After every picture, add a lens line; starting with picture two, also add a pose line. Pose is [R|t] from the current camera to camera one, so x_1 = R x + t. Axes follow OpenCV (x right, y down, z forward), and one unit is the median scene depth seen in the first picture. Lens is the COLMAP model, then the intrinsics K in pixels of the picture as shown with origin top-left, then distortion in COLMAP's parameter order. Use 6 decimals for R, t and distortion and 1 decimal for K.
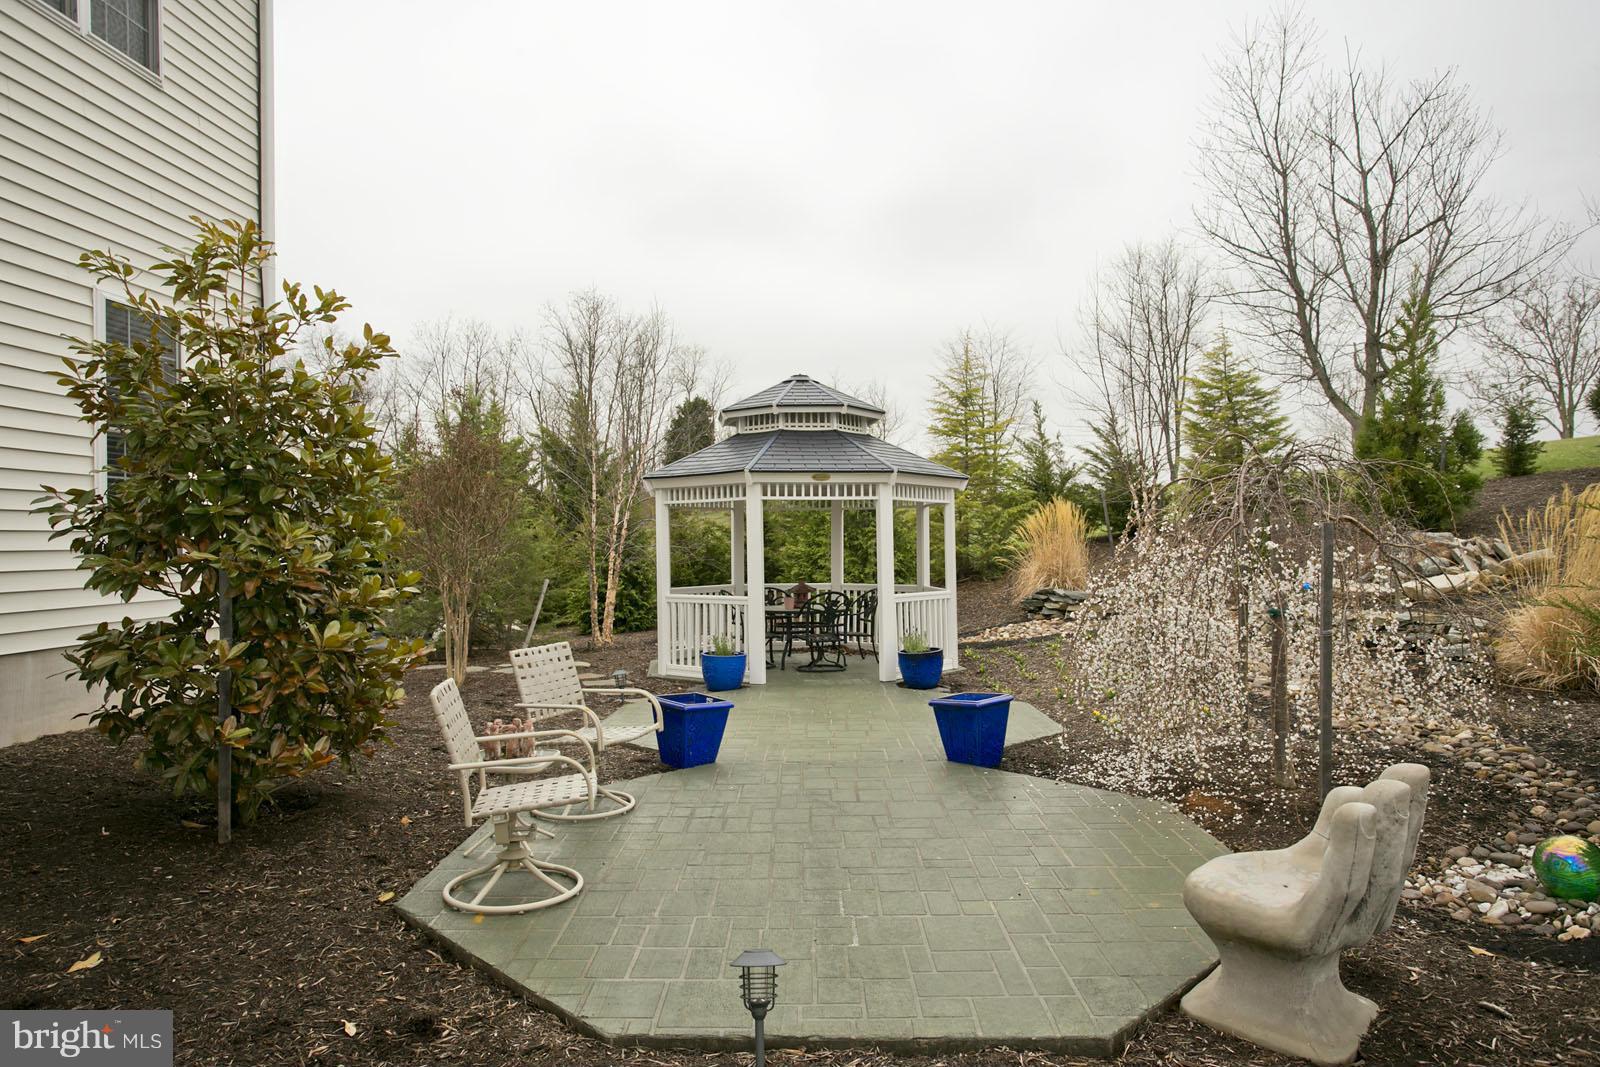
lens RADIAL K [[782.5, 0, 805.7], [0, 782.5, 540.6], [0, 0, 1]] dist [-0.029087, 0.009206]
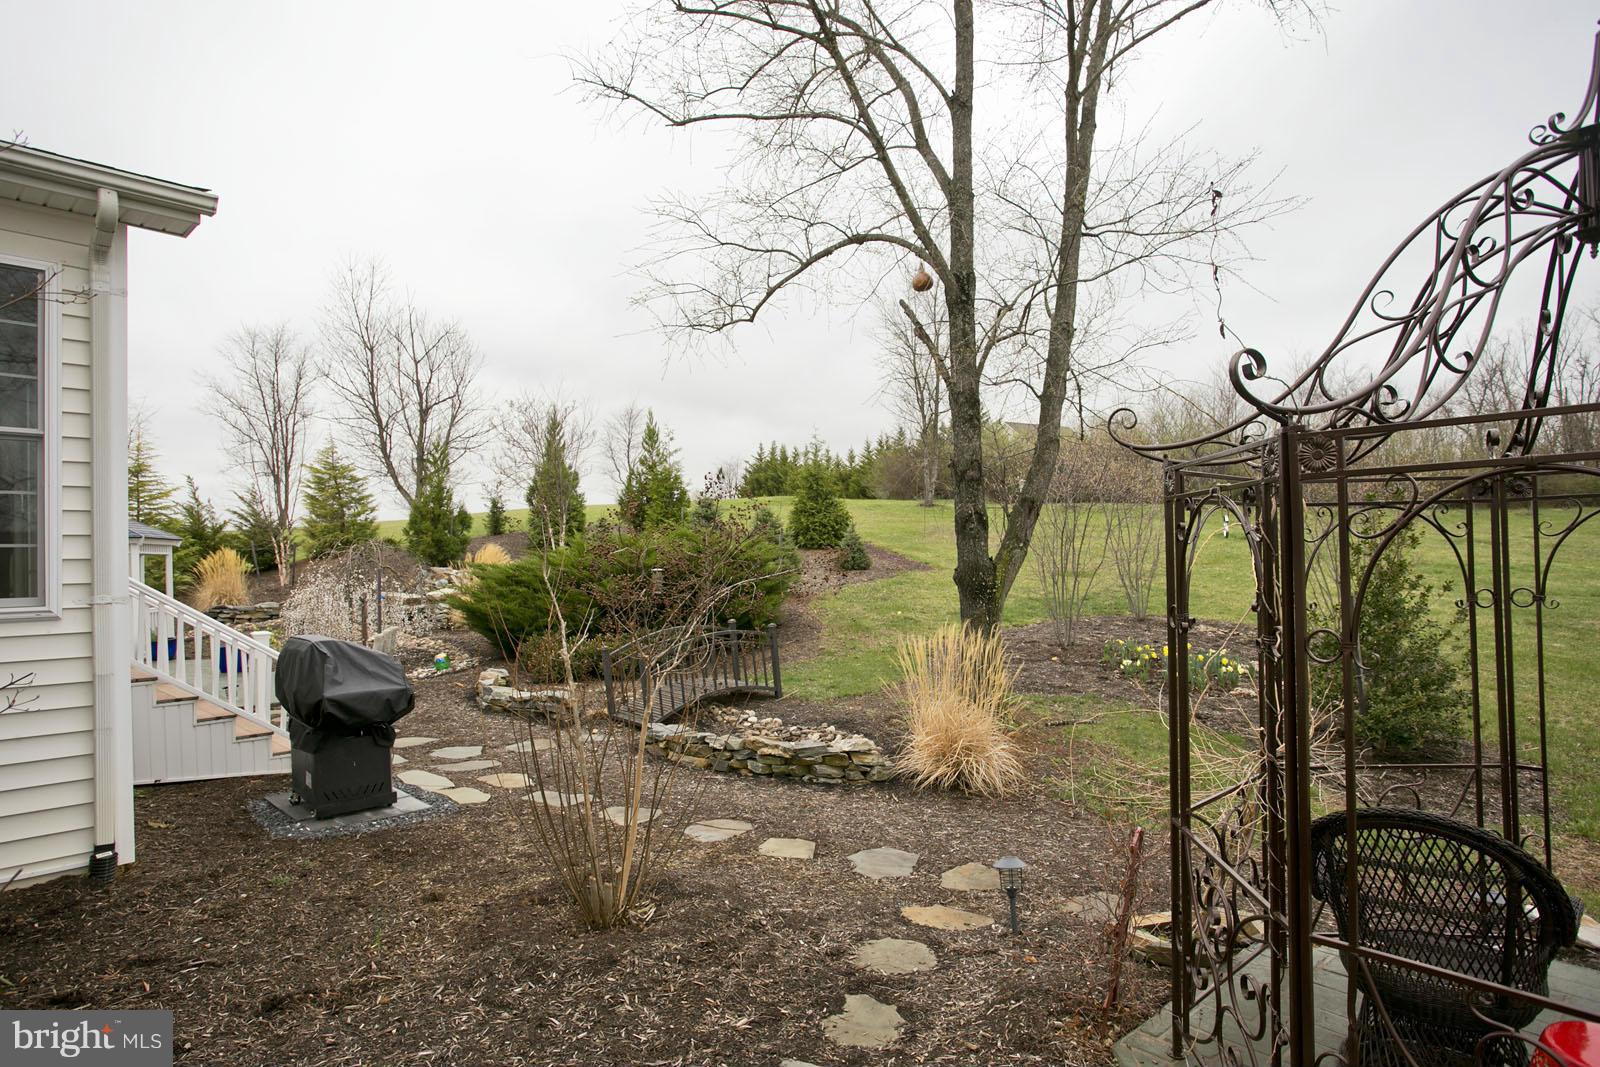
lens RADIAL K [[782.5, 0, 805.7], [0, 782.5, 540.6], [0, 0, 1]] dist [-0.029087, 0.009206]
pose [[0.490889, 0.016868, 0.871059, -0.355102], [0.018861, 0.999372, -0.029982, -0.002081], [-0.871018, 0.031147, 0.490263, -0.598794]]
